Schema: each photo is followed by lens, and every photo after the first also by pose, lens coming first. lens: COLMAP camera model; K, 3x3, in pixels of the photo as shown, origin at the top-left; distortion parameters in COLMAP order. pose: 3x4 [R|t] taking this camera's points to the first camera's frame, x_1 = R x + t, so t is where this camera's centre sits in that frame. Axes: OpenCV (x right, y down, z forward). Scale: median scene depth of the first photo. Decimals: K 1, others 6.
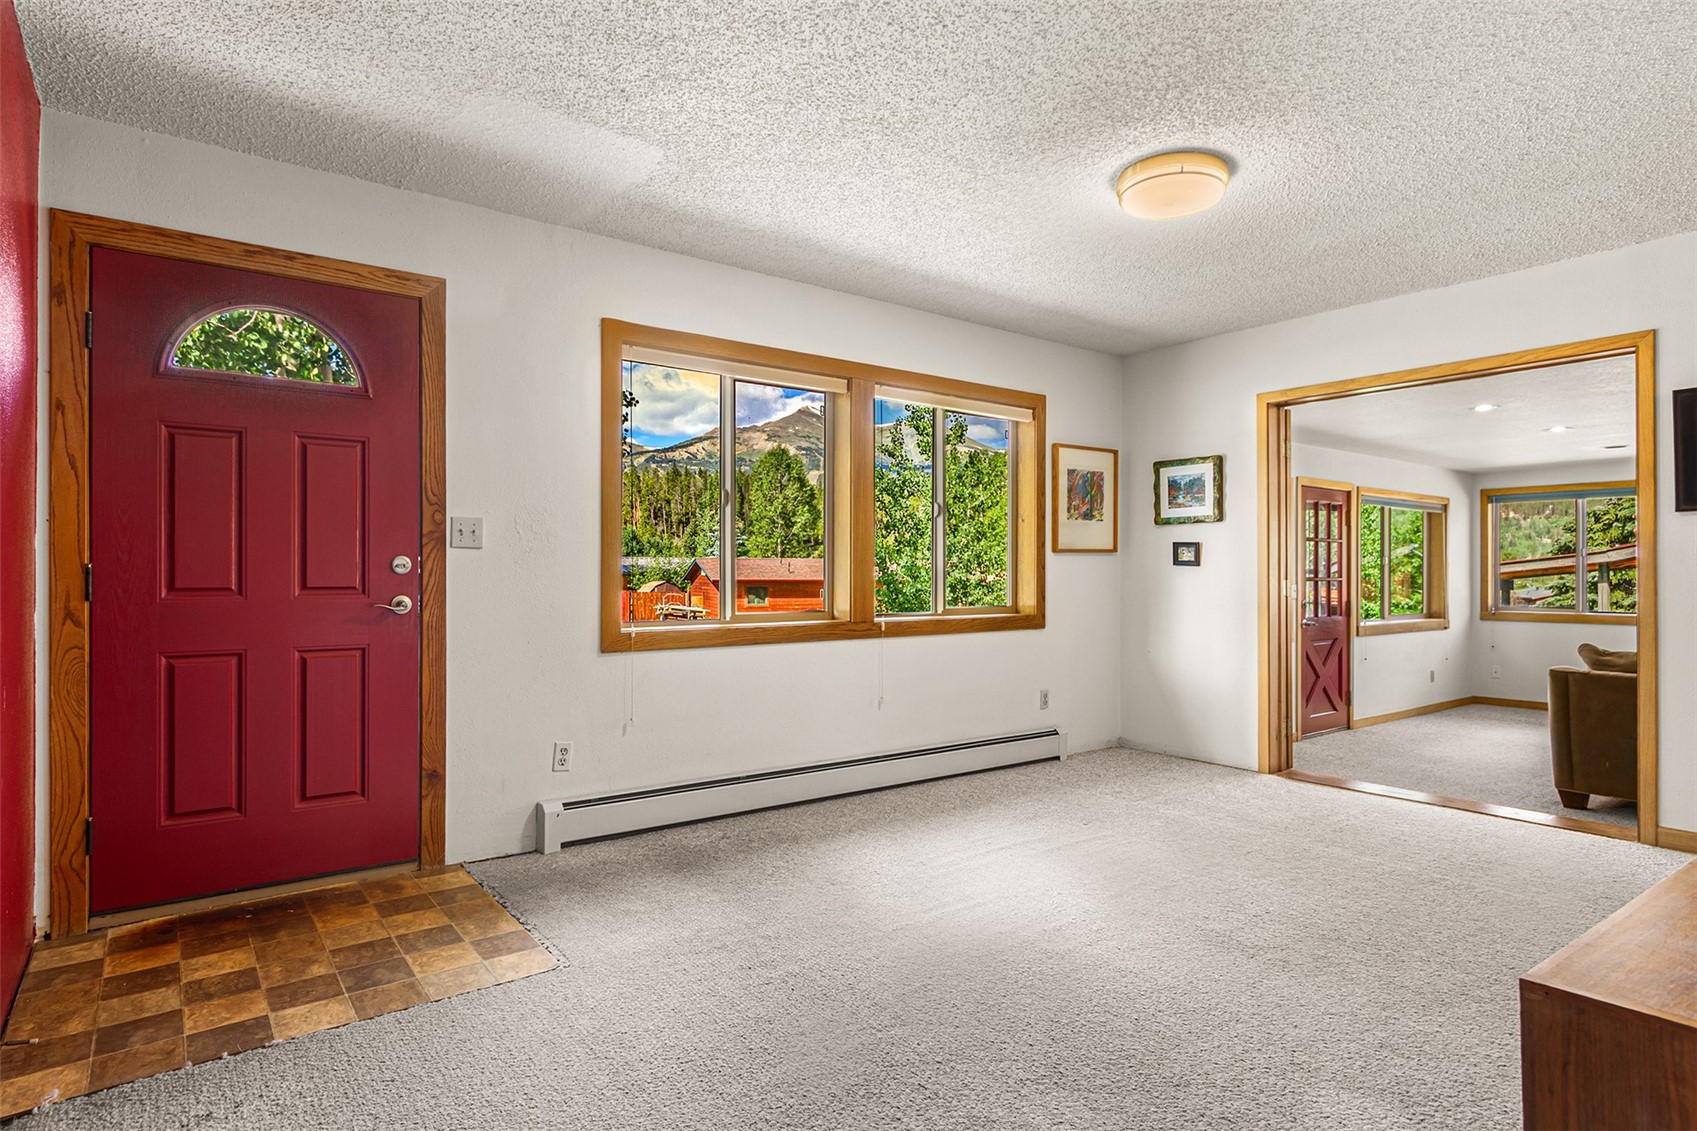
lens RADIAL K [[908.0, 0, 848.5], [0, 908.0, 565.5], [0, 0, 1]] dist [0.000665, 0.000080]
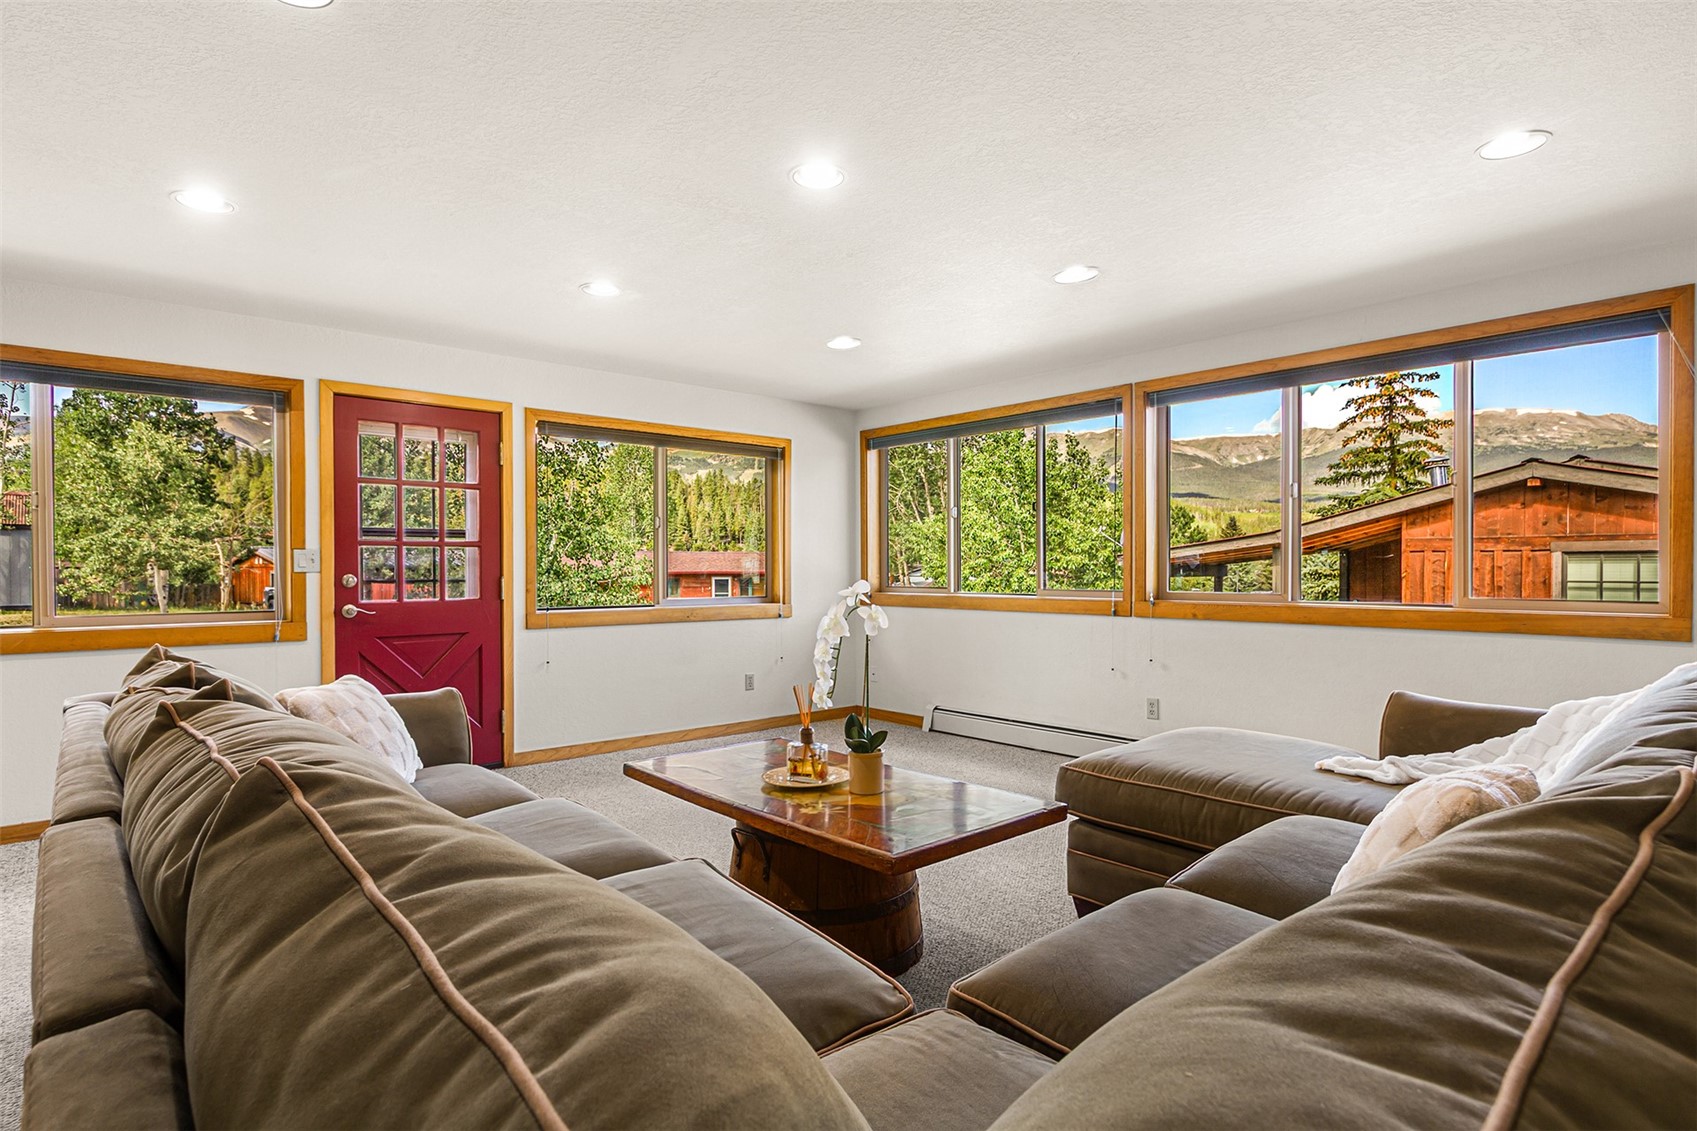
lens RADIAL K [[875.4, 0, 848.5], [0, 875.4, 565.5], [0, 0, 1]] dist [0.004411, 0.001061]
pose [[0.997385, -0.004599, 0.072119, 0.089307], [0.004222, 0.999977, 0.005377, 0.003310], [-0.072142, -0.005058, 0.997382, 0.039045]]
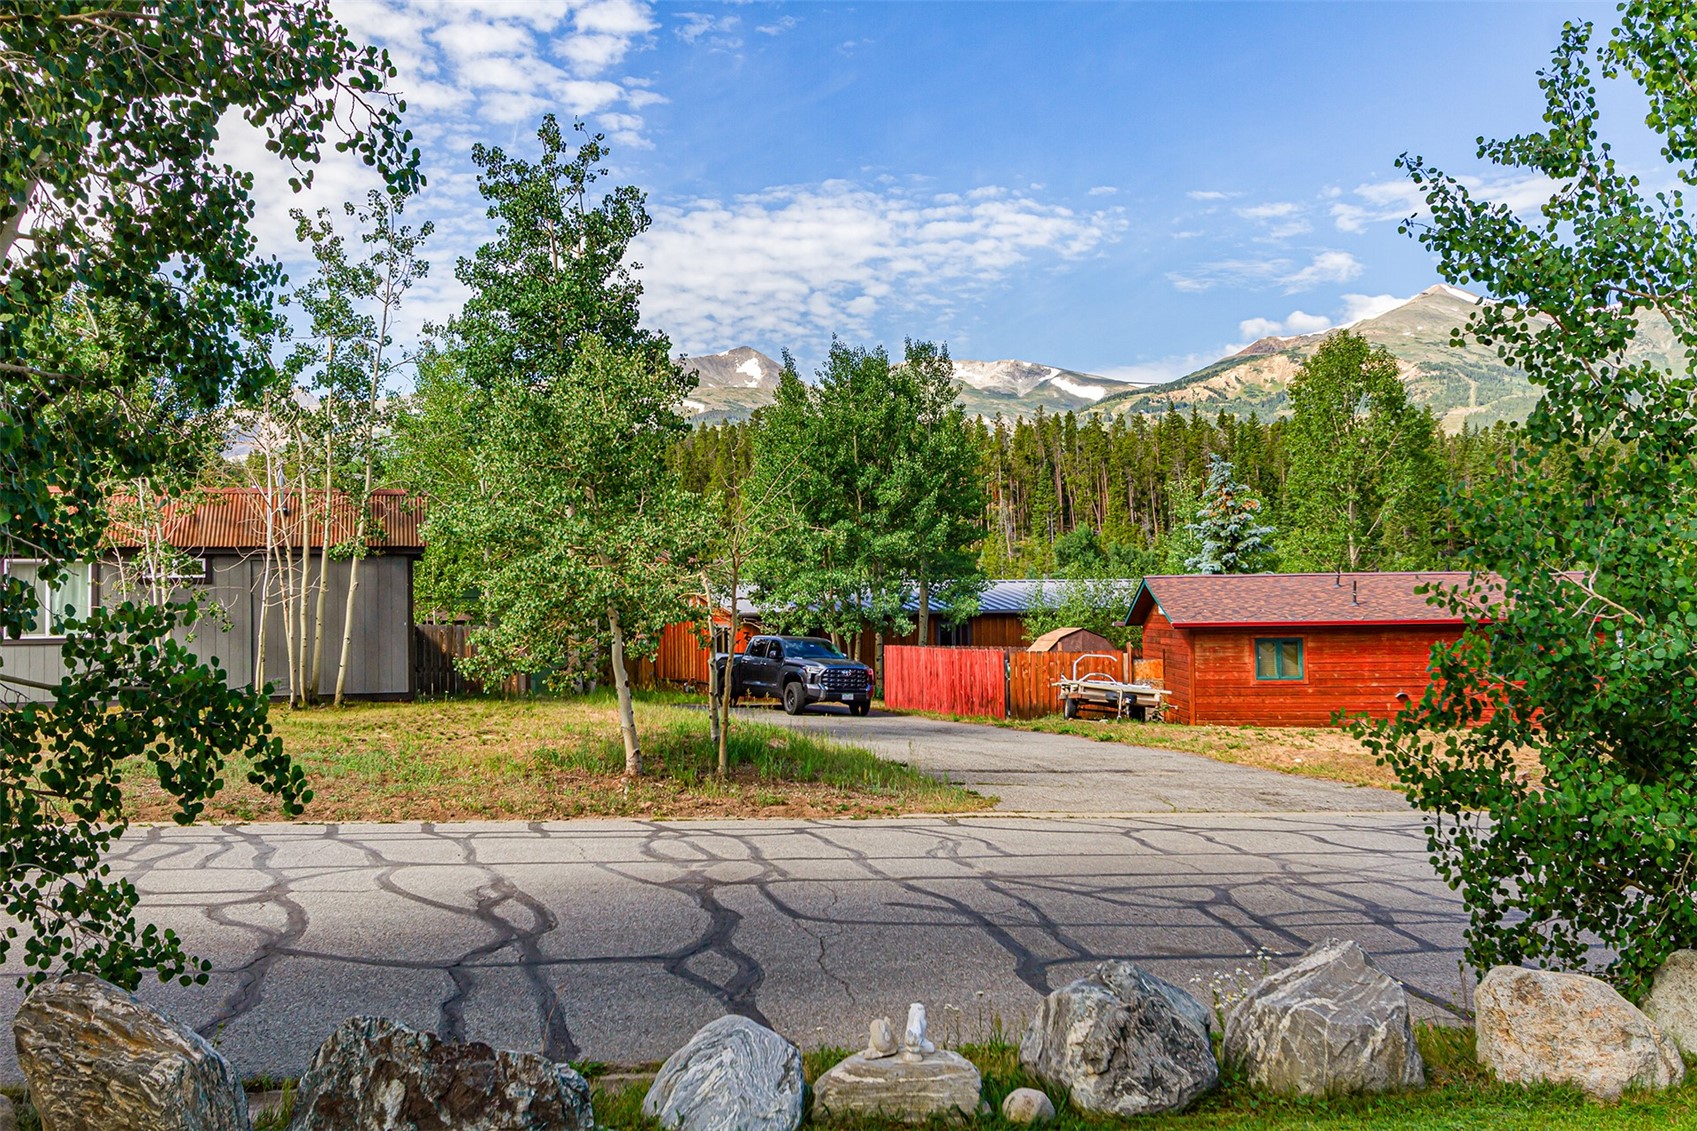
lens RADIAL K [[1657.1, 0, 849.5], [0, 1657.1, 533.1], [0, 0, 1]] dist [0.012692, -0.011670]
pose [[0.923768, -0.034127, -0.381428, 0.010474], [0.019381, 0.998911, -0.042438, 0.001934], [0.382461, 0.031810, 0.923424, 0.119664]]
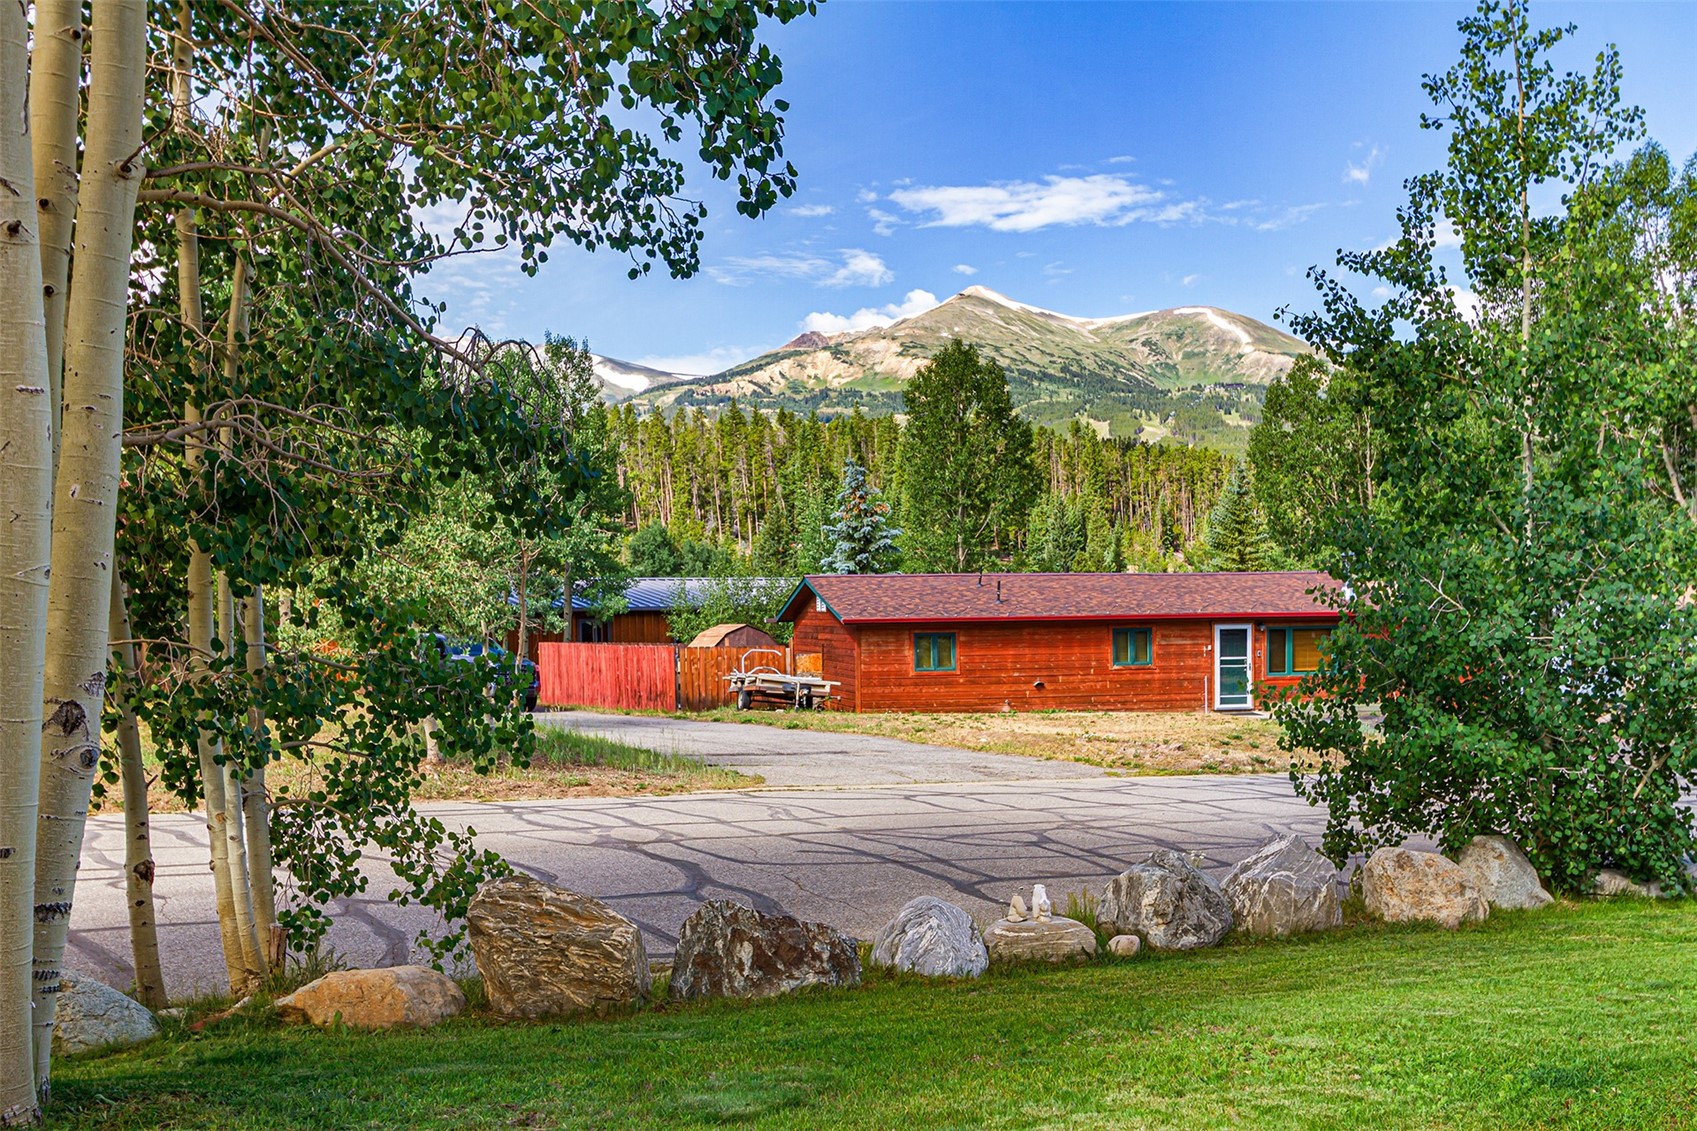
lens RADIAL K [[1691.9, 0, 849.0], [0, 1691.9, 732.8], [0, 0, 1]] dist [0.010011, -0.008016]
pose [[0.992497, -0.007038, -0.122067, -0.024868], [0.017195, 0.996454, 0.082362, 0.001044], [0.121055, -0.083843, 0.989099, 0.068672]]
